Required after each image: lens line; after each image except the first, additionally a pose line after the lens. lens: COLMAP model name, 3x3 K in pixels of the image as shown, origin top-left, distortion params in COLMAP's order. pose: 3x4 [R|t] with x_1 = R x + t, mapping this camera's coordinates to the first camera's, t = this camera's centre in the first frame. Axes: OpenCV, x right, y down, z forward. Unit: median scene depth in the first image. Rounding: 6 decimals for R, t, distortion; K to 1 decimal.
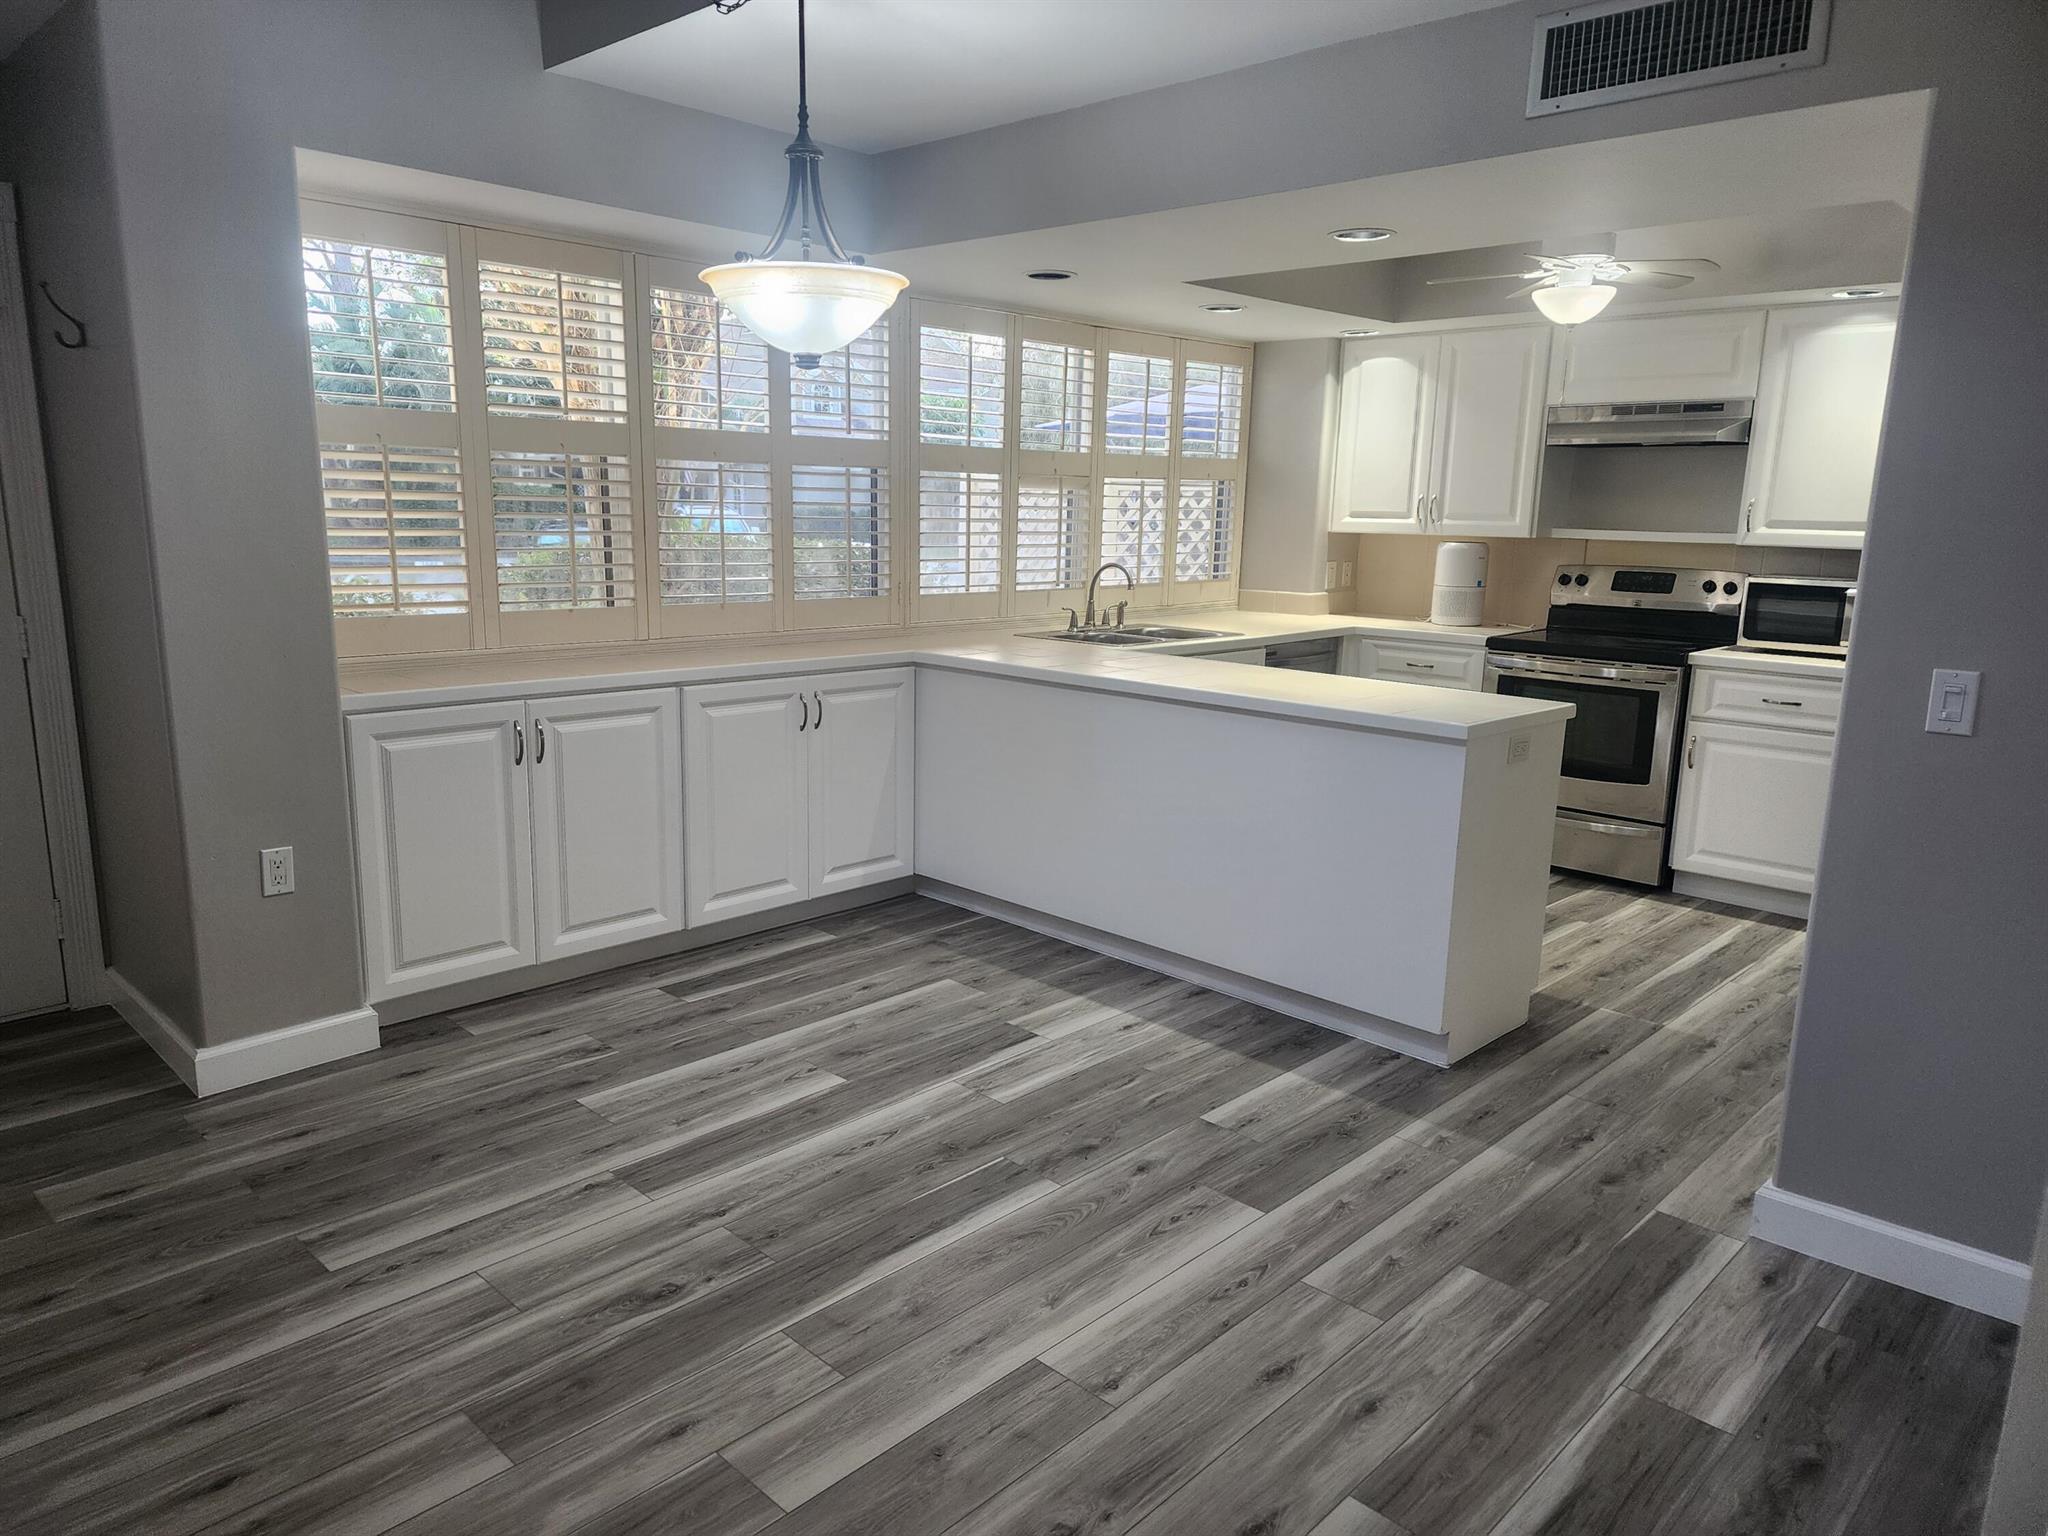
lens RADIAL K [[1375.4, 0, 1008.0], [0, 1375.4, 781.3], [0, 0, 1]] dist [0.077307, -0.066700]
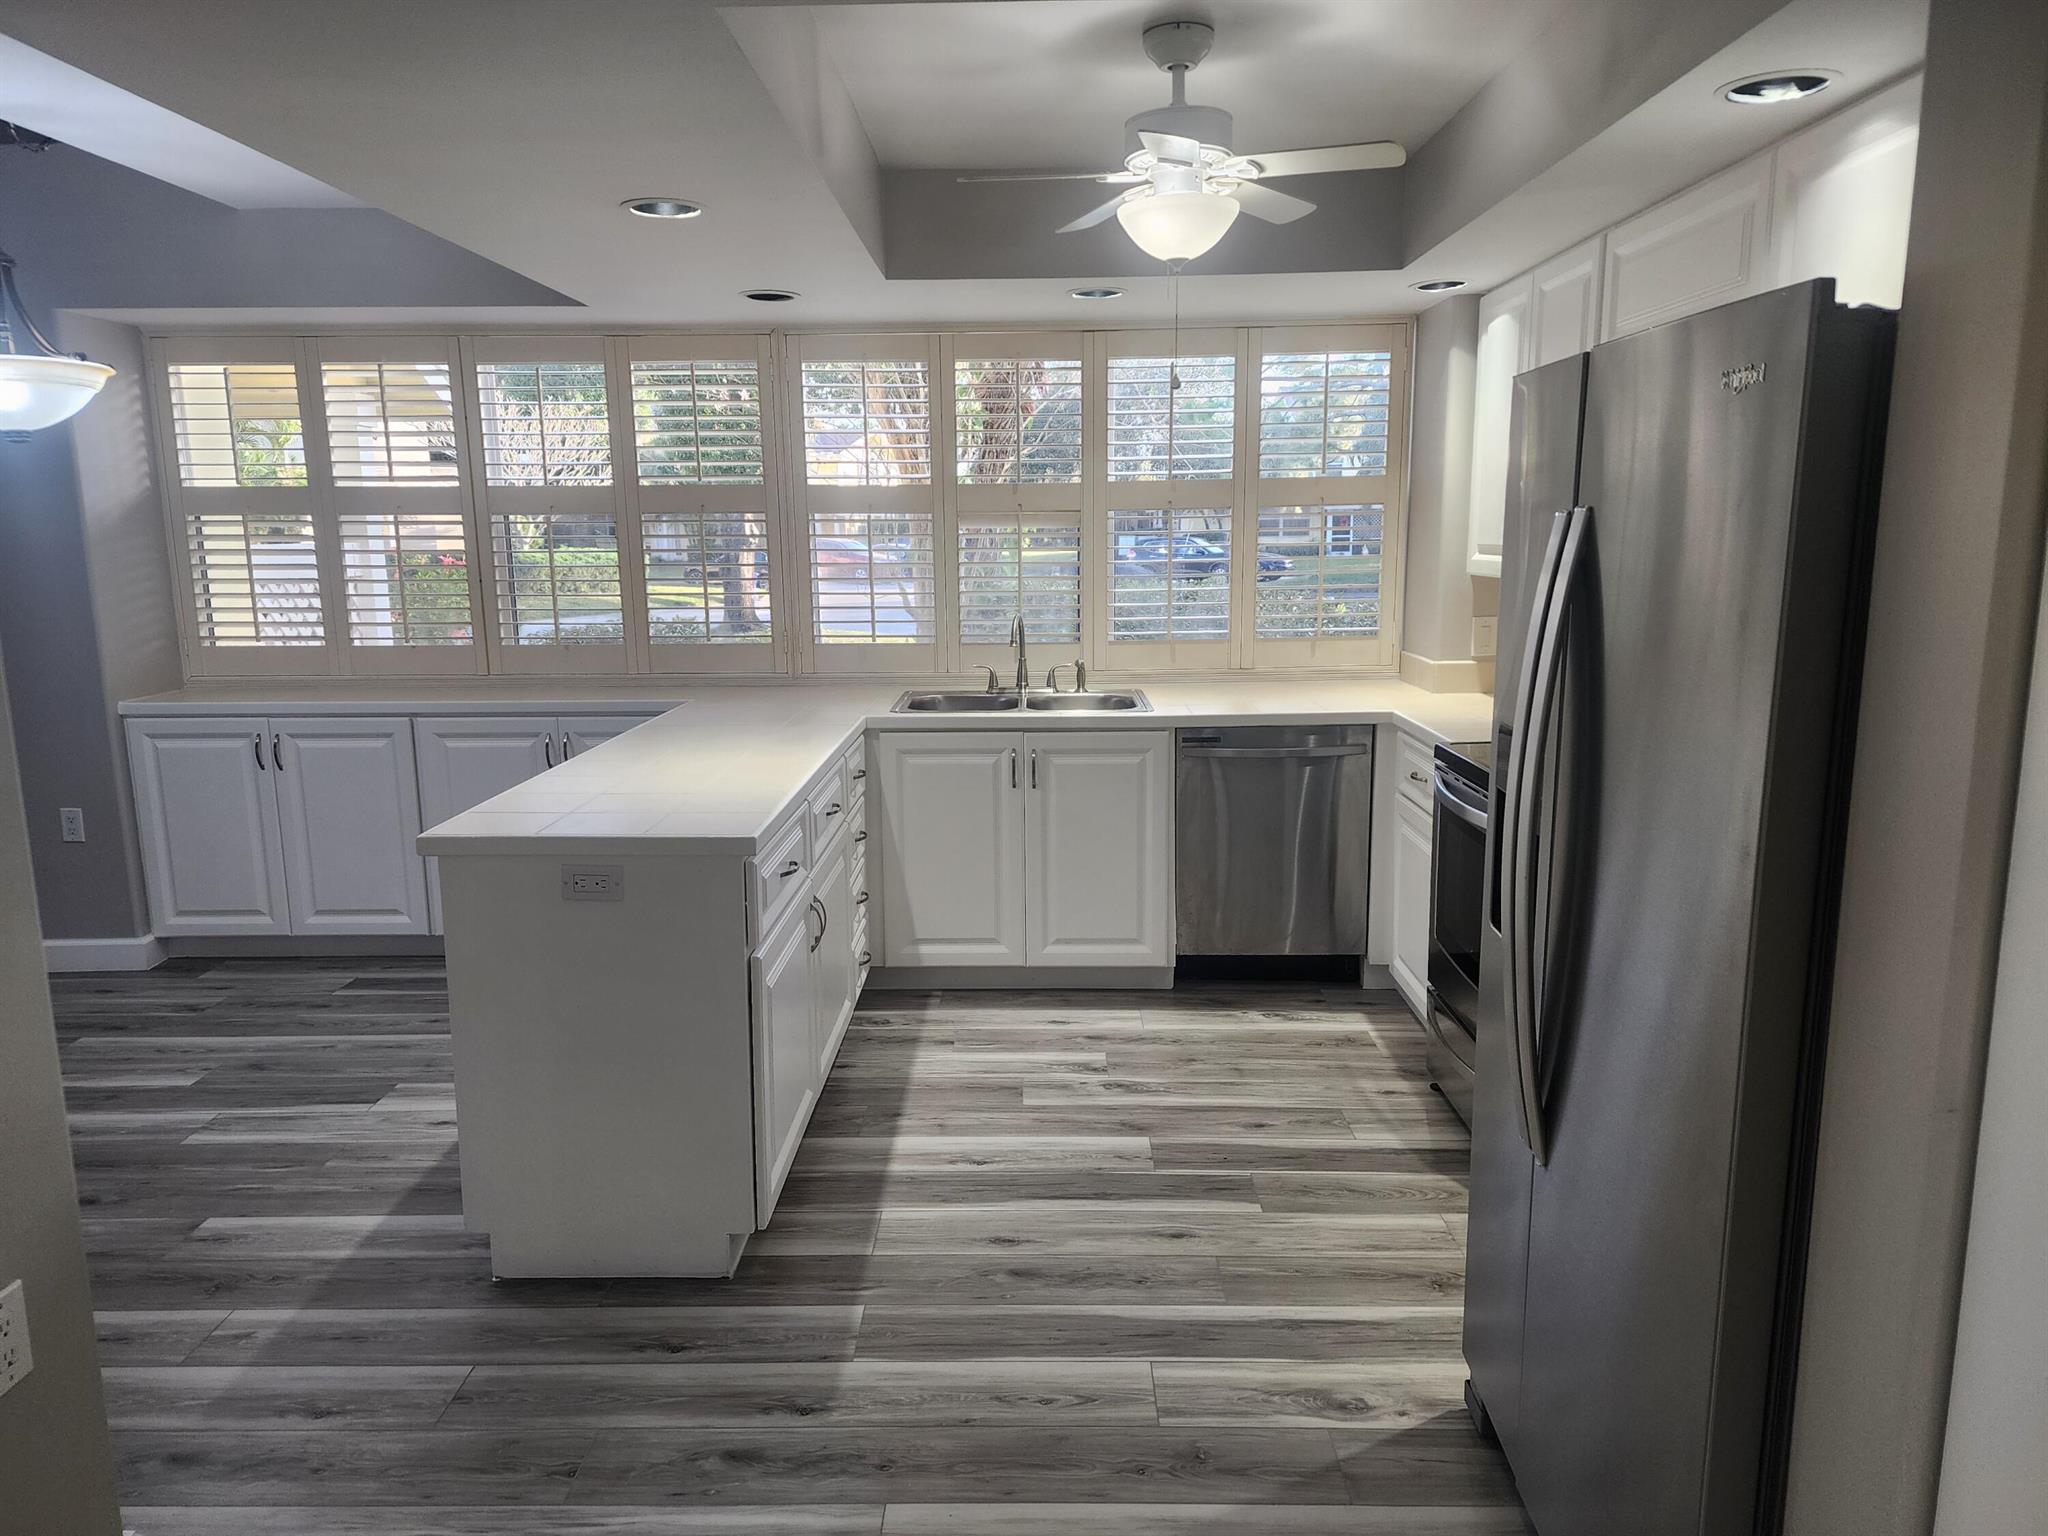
lens RADIAL K [[1385.7, 0, 1022.4], [0, 1385.7, 765.9], [0, 0, 1]] dist [0.028515, -0.016466]
pose [[0.688355, 0.099511, -0.718516, 0.939319], [-0.122911, 0.992223, 0.019666, -0.115175], [0.714884, 0.074776, 0.695233, 0.584330]]
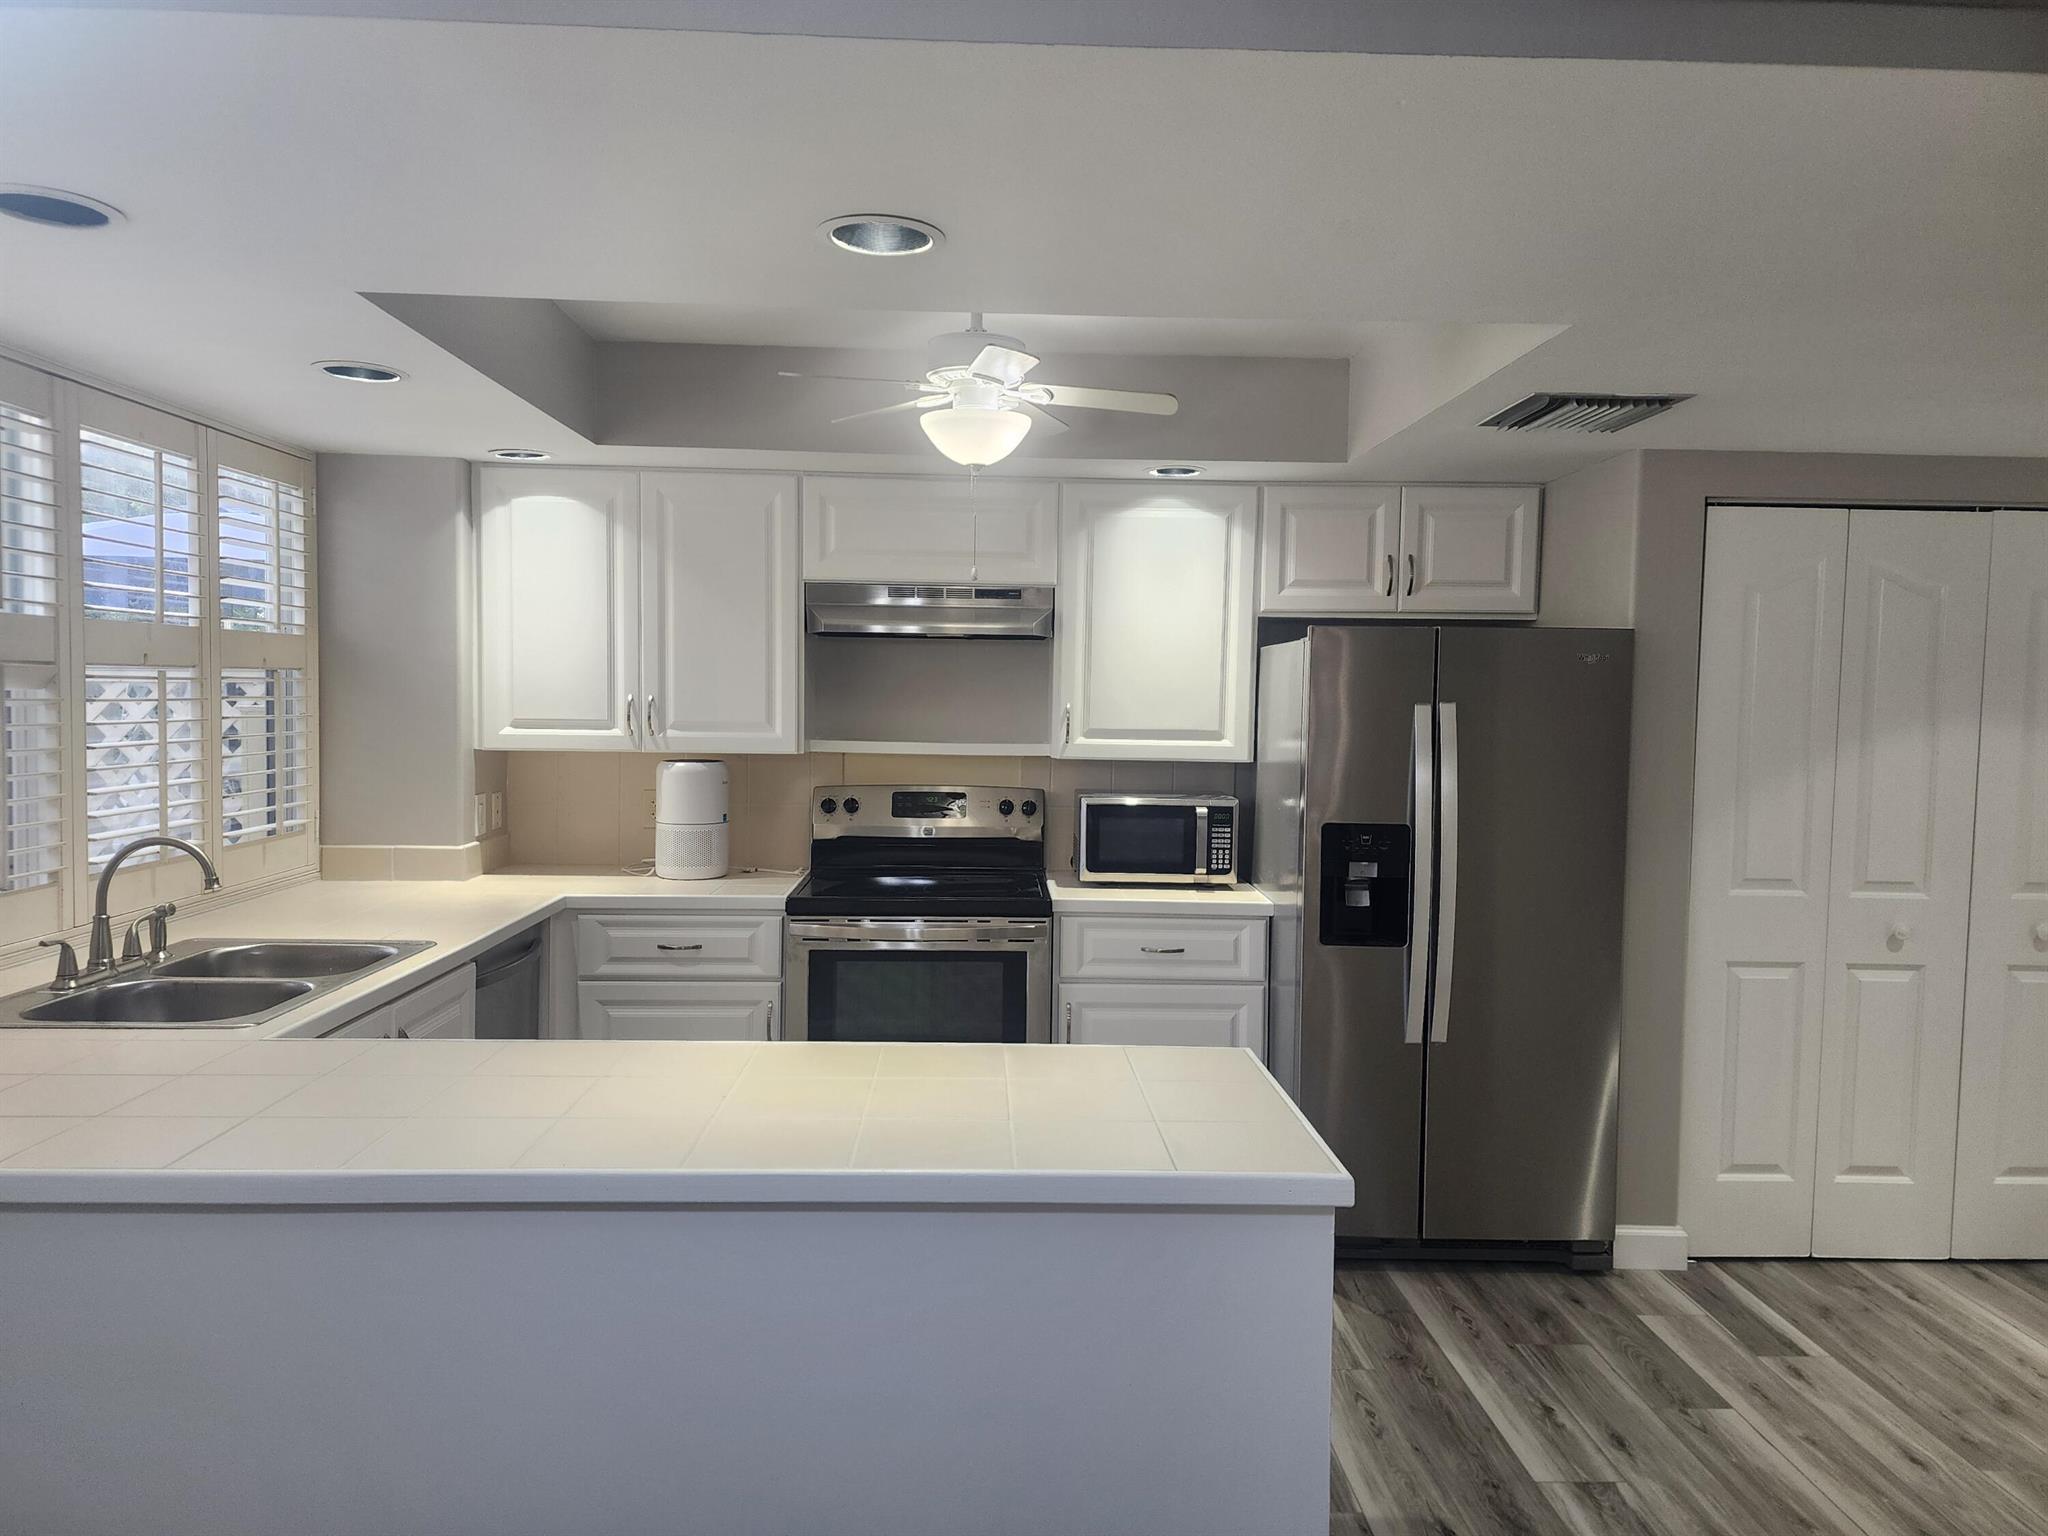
lens RADIAL K [[1375.4, 0, 1018.7], [0, 1375.4, 761.3], [0, 0, 1]] dist [0.077307, -0.066700]
pose [[0.695436, -0.044771, 0.717192, -0.091351], [0.143542, 0.986597, -0.077598, -0.140385], [-0.704105, 0.156912, 0.692542, 0.596013]]
